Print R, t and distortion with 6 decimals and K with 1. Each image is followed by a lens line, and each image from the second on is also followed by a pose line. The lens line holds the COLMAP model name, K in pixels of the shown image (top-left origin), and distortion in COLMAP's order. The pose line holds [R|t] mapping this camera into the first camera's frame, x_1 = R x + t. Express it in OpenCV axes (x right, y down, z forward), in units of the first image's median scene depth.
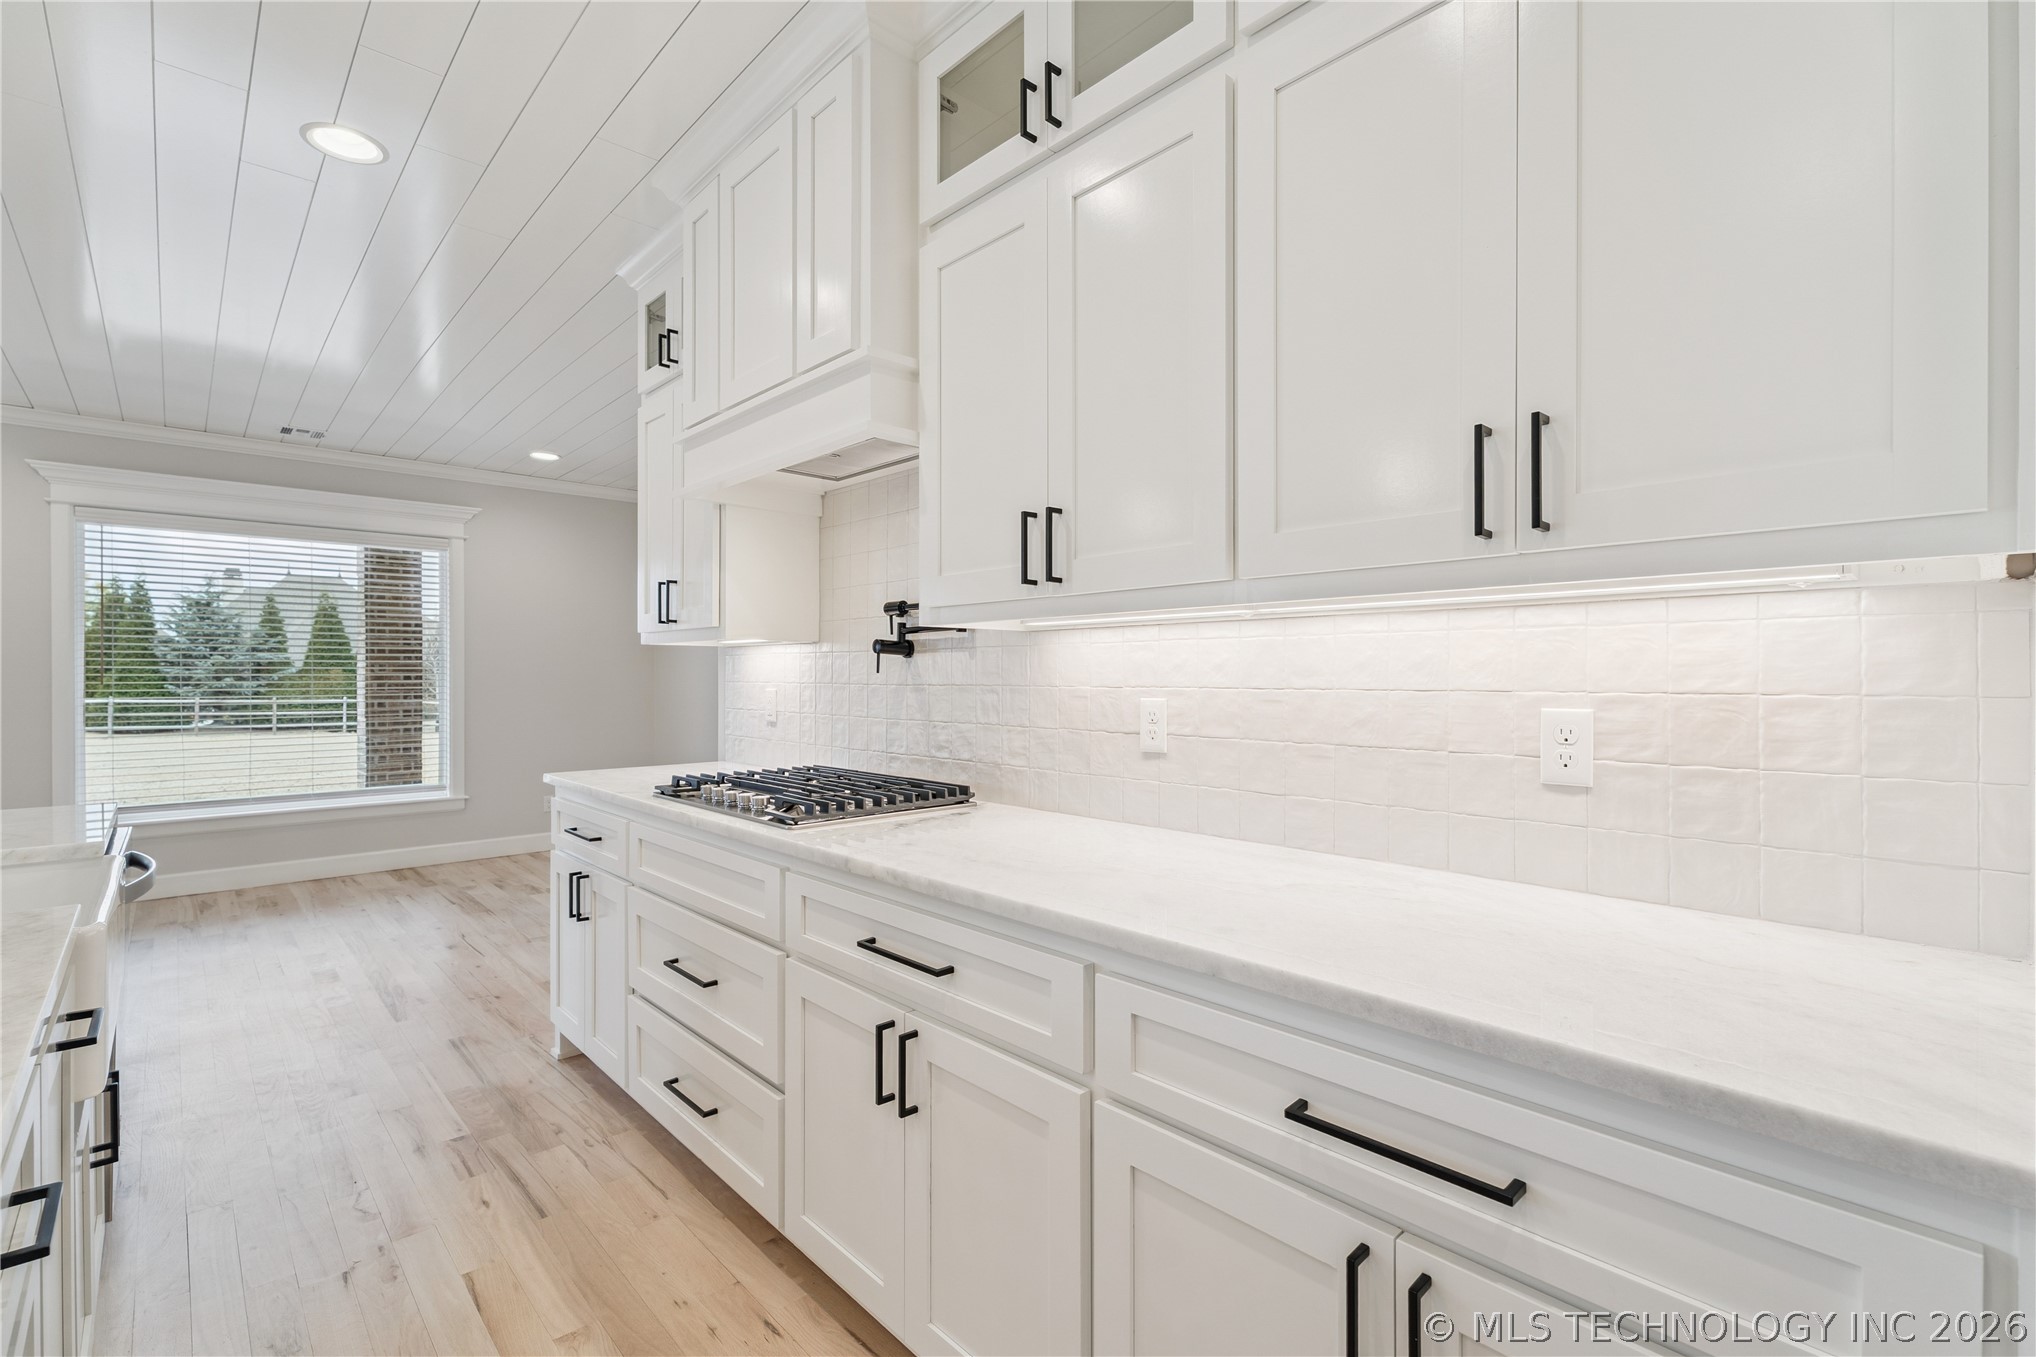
lens RADIAL K [[905.3, 0, 1016.2], [0, 905.3, 674.8], [0, 0, 1]] dist [0.001982, 0.000152]
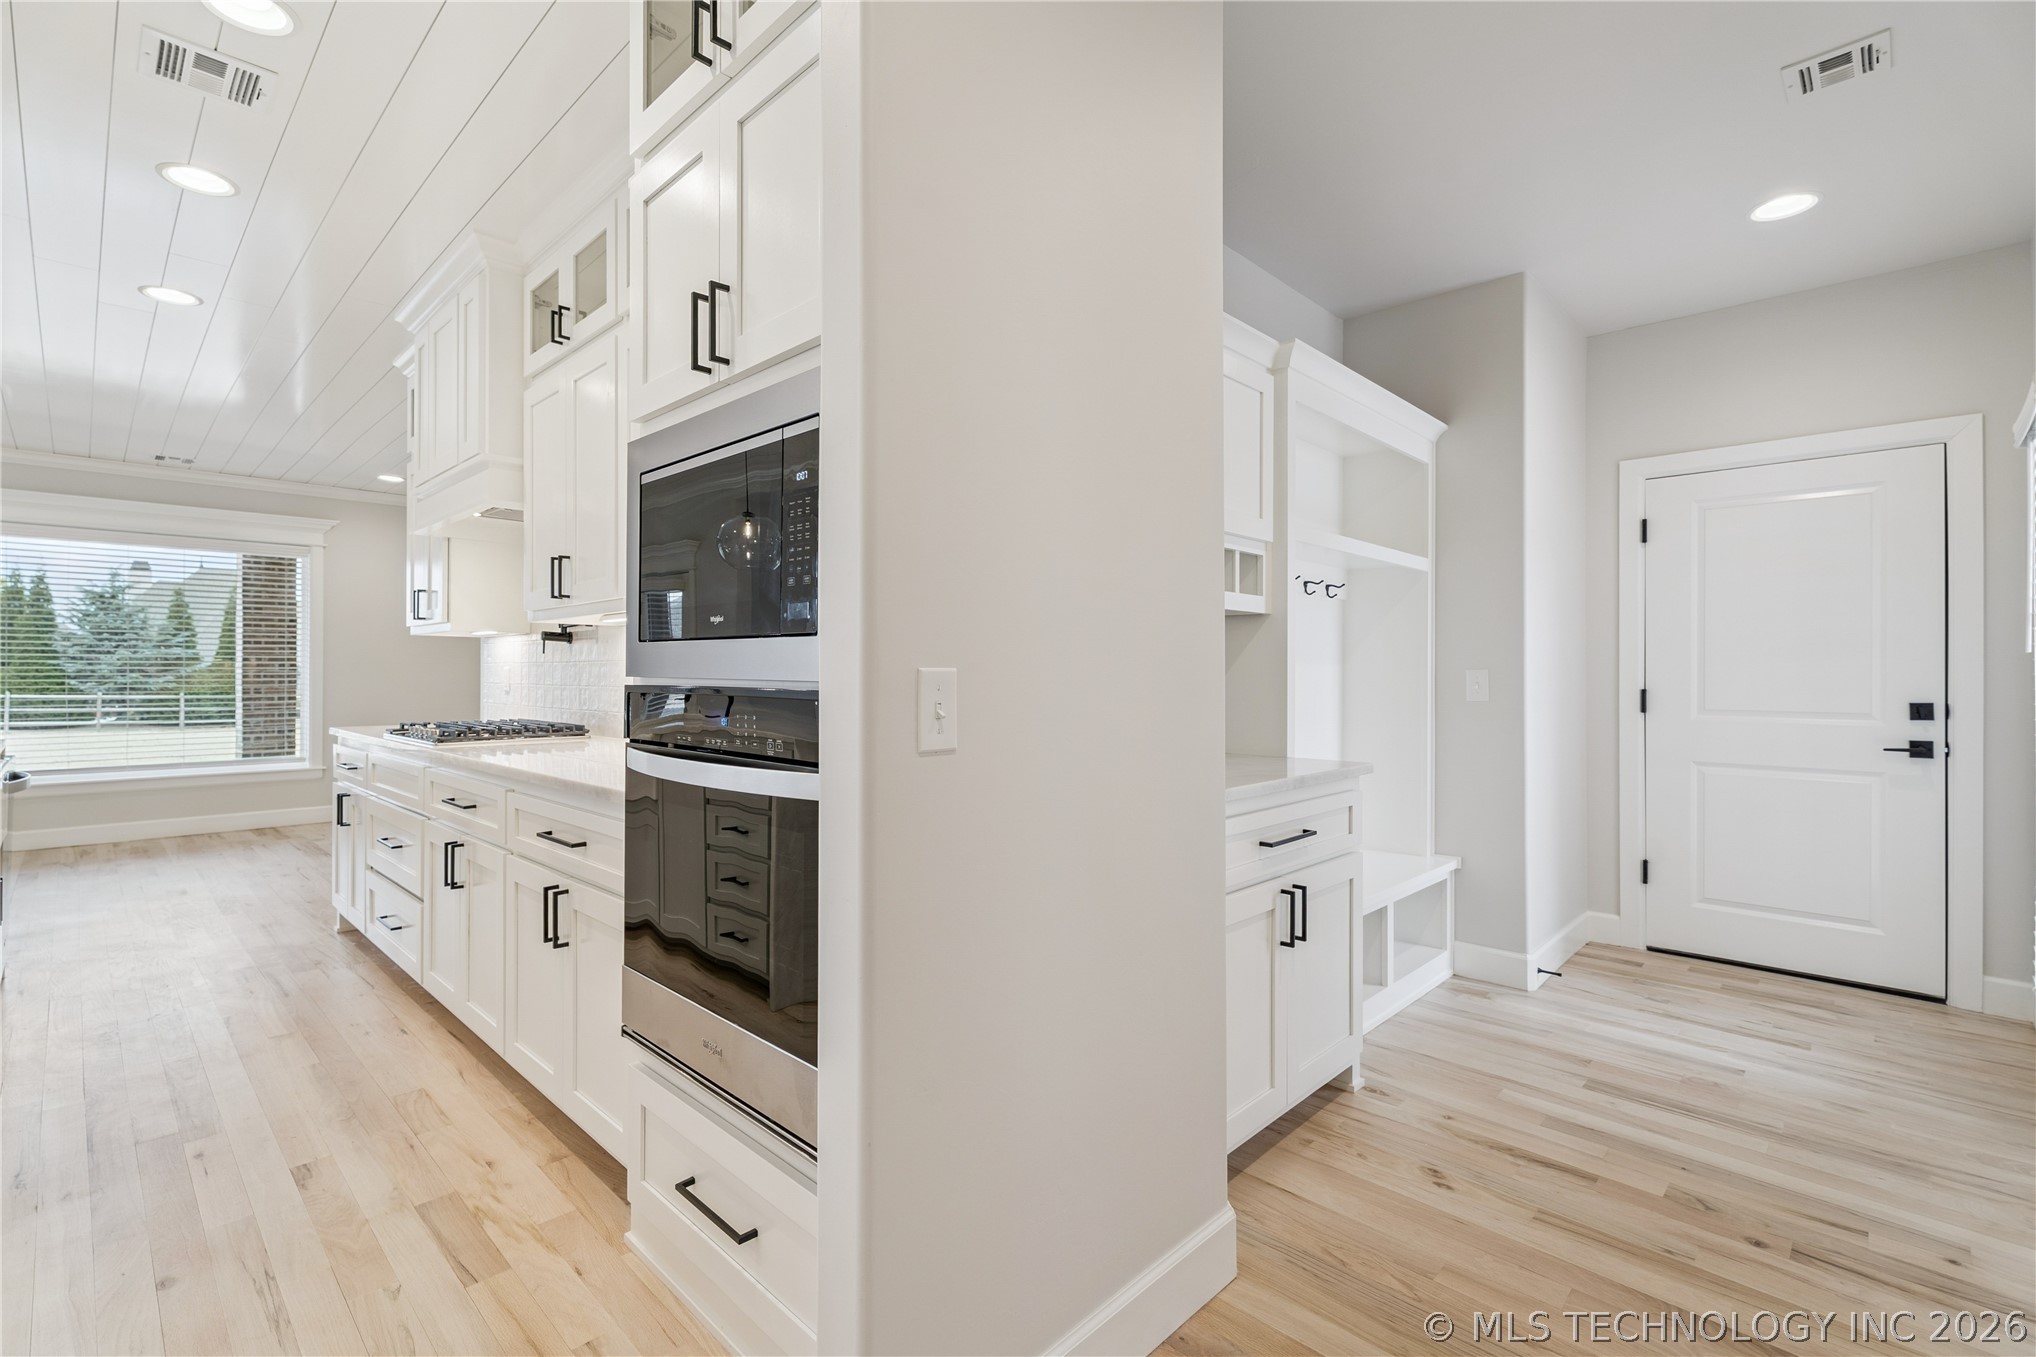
lens RADIAL K [[908.4, 0, 1017.4], [0, 908.4, 665.4], [0, 0, 1]] dist [-0.001028, -0.000702]
pose [[0.998503, 0.000497, 0.054696, 0.251965], [-0.000119, 0.999976, -0.006902, 0.012640], [-0.054699, 0.006885, 0.998479, -0.247861]]
